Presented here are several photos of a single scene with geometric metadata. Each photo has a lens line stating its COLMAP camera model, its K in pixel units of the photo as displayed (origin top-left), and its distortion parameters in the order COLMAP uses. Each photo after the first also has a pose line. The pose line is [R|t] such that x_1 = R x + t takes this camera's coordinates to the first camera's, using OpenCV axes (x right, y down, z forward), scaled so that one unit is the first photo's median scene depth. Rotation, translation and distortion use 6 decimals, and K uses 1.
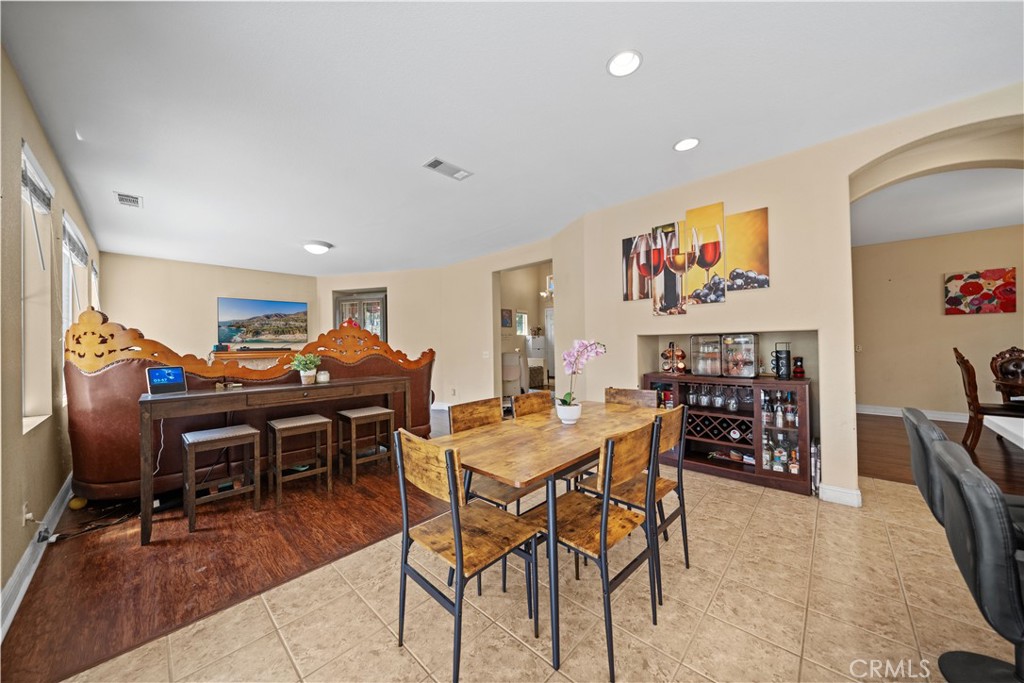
lens RADIAL K [[350.2, 0, 513.0], [0, 350.2, 348.7], [0, 0, 1]] dist [-0.001195, -0.000241]
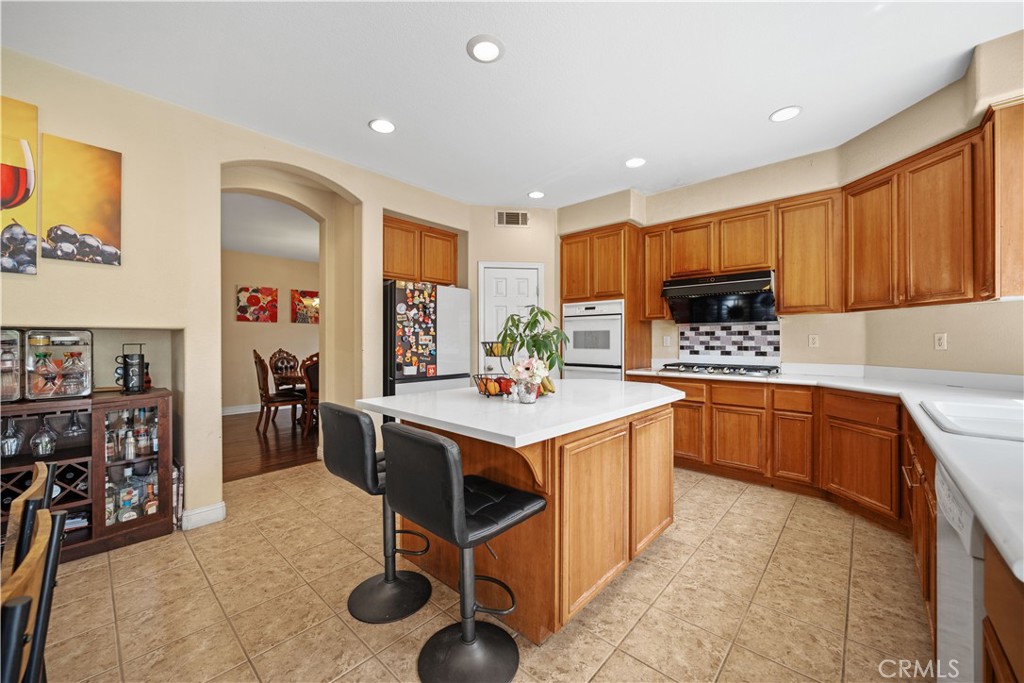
lens RADIAL K [[384.7, 0, 518.3], [0, 384.7, 342.1], [0, 0, 1]] dist [-0.002583, -0.001077]
pose [[-0.004007, 0.011801, 0.999922, -0.045896], [0.013704, 0.999837, -0.011745, -0.000070], [-0.999898, 0.013656, -0.004168, 0.180577]]
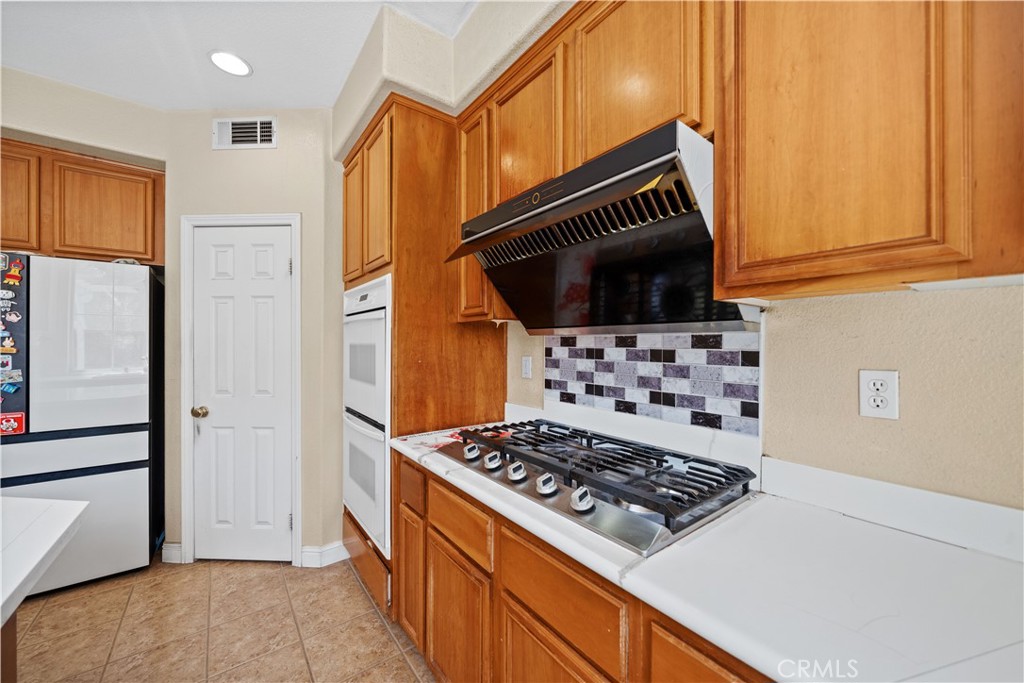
lens RADIAL K [[384.7, 0, 510.2], [0, 384.7, 345.4], [0, 0, 1]] dist [-0.002583, -0.001077]
pose [[0.178561, 0.014972, 0.983815, 0.675472], [0.005167, 0.999856, -0.016154, -0.036631], [-0.983915, 0.007968, 0.178458, -0.415082]]
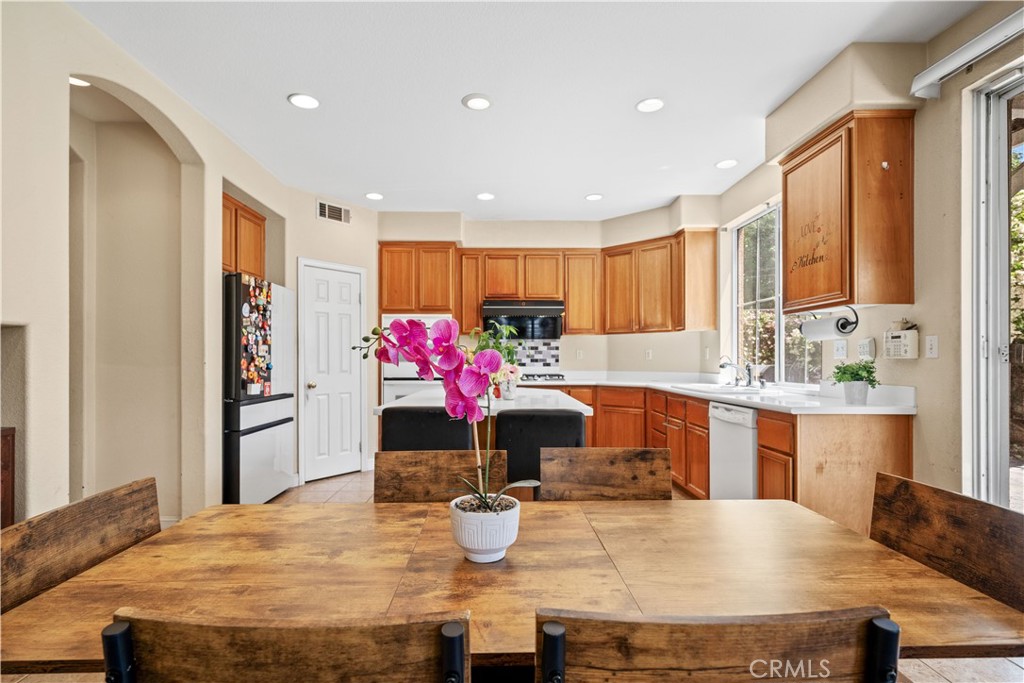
lens RADIAL K [[507.1, 0, 499.8], [0, 507.1, 357.8], [0, 0, 1]] dist [0.005681, -0.002256]
pose [[-0.690202, 0.018359, 0.723384, -0.163733], [0.020713, 0.999770, -0.005610, 0.012040], [-0.723320, 0.011111, -0.690423, 0.891133]]
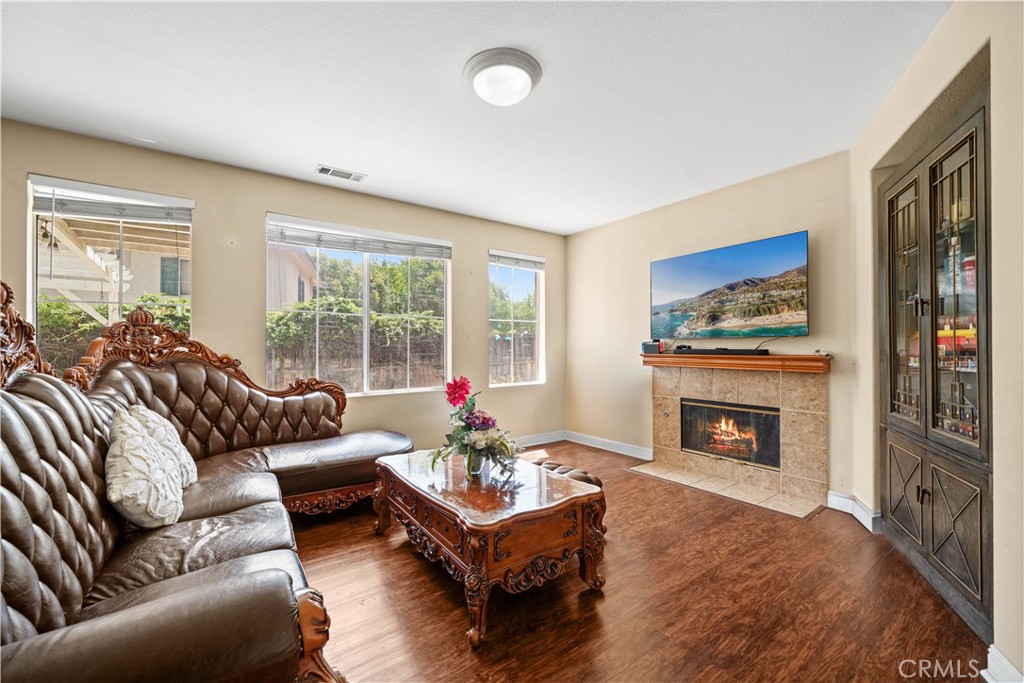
lens RADIAL K [[416.4, 0, 507.7], [0, 416.4, 343.7], [0, 0, 1]] dist [-0.000048, -0.000129]
pose [[-0.182862, 0.007526, -0.983110, -0.201551], [-0.008366, 0.999923, 0.009211, -0.024305], [0.983103, 0.009909, -0.182785, 1.782929]]
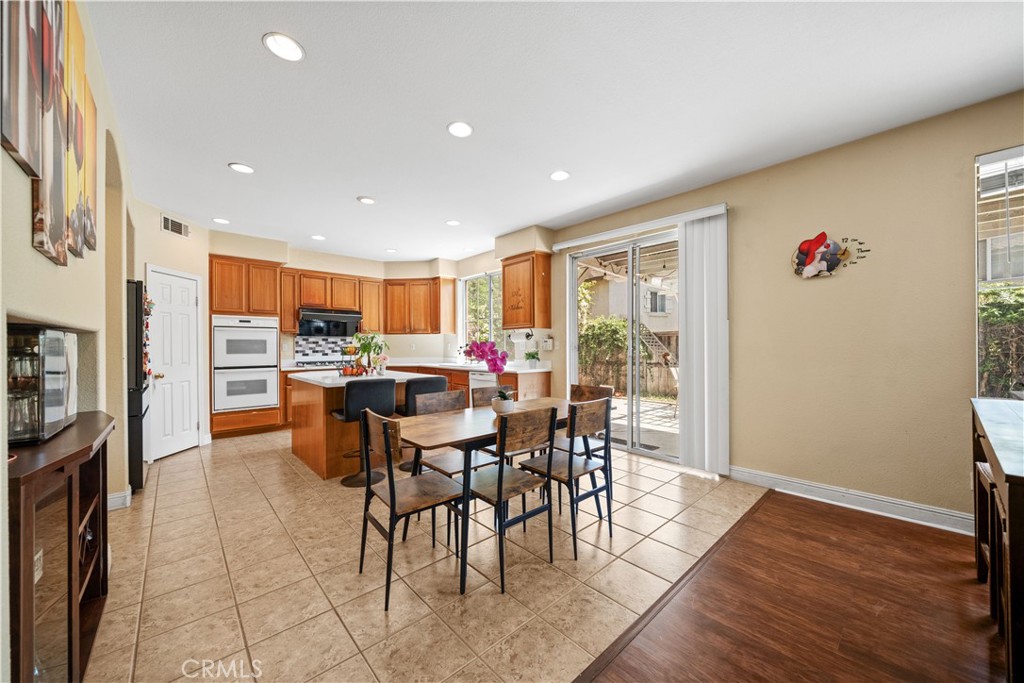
lens RADIAL K [[384.7, 0, 522.4], [0, 384.7, 345.9], [0, 0, 1]] dist [-0.002583, -0.001077]
pose [[-0.997636, 0.021706, 0.065199, -0.014177], [0.022407, 0.999699, 0.010031, -0.013025], [-0.064962, 0.011468, -0.997822, 1.463253]]
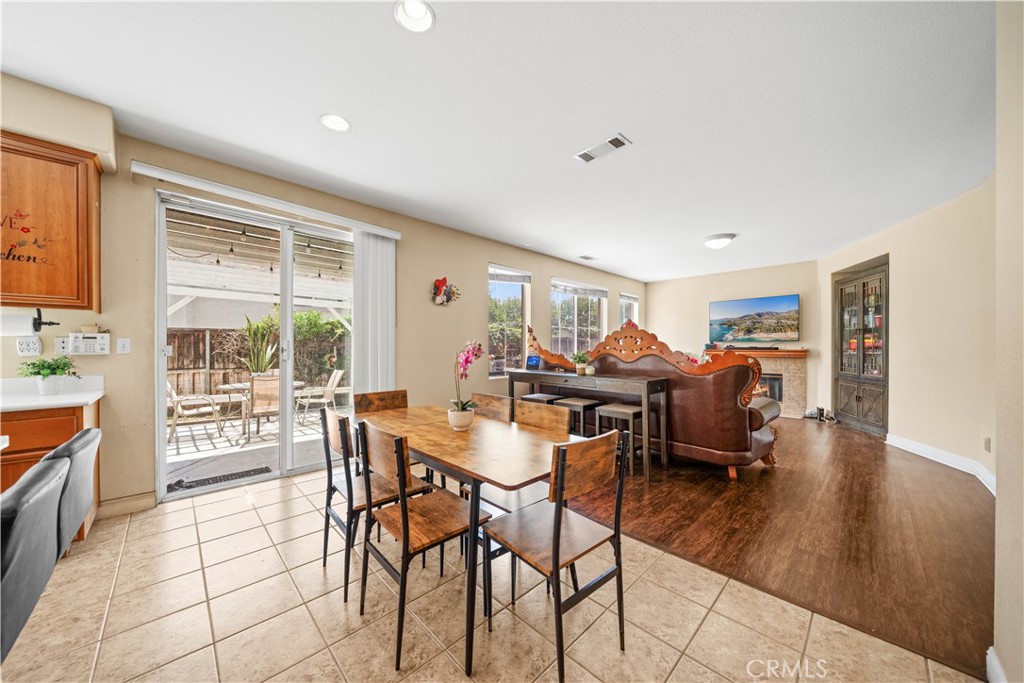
lens RADIAL K [[350.2, 0, 510.7], [0, 350.2, 347.1], [0, 0, 1]] dist [-0.001195, -0.000241]
pose [[-0.041408, 0.014611, -0.999035, 0.686095], [-0.012904, 0.999802, 0.015157, -0.015517], [0.999059, 0.013519, -0.041211, 0.780711]]
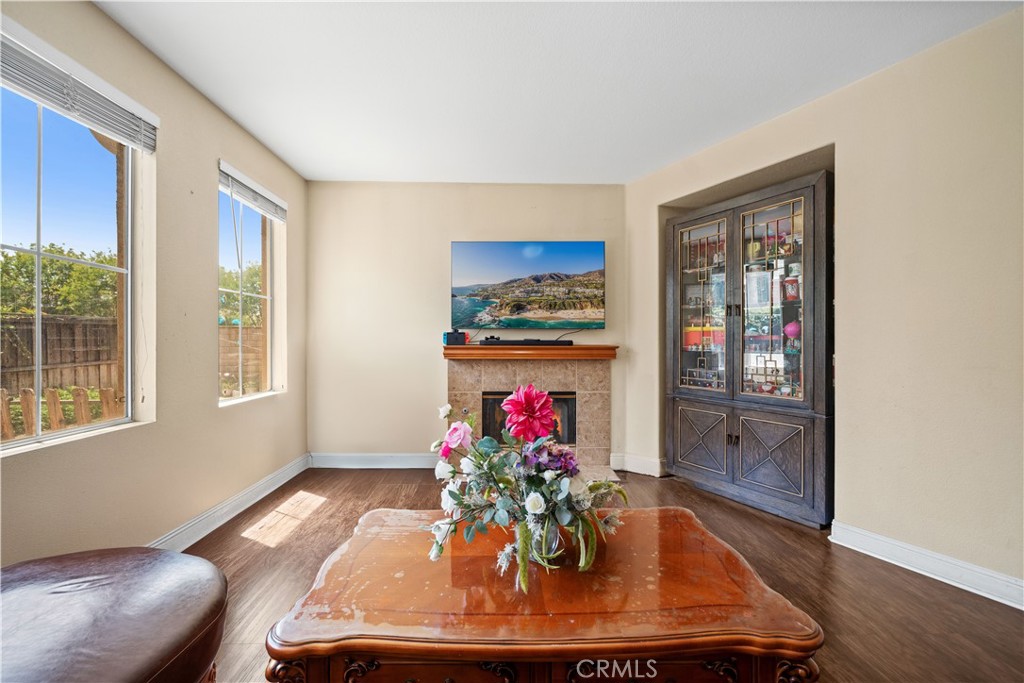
lens RADIAL K [[416.4, 0, 504.4], [0, 416.4, 341.3], [0, 0, 1]] dist [-0.000048, -0.000129]
pose [[0.704555, 0.017860, -0.709424, -0.688432], [-0.022359, 0.999746, 0.002964, -0.000519], [0.709297, 0.013773, 0.704776, 1.233760]]
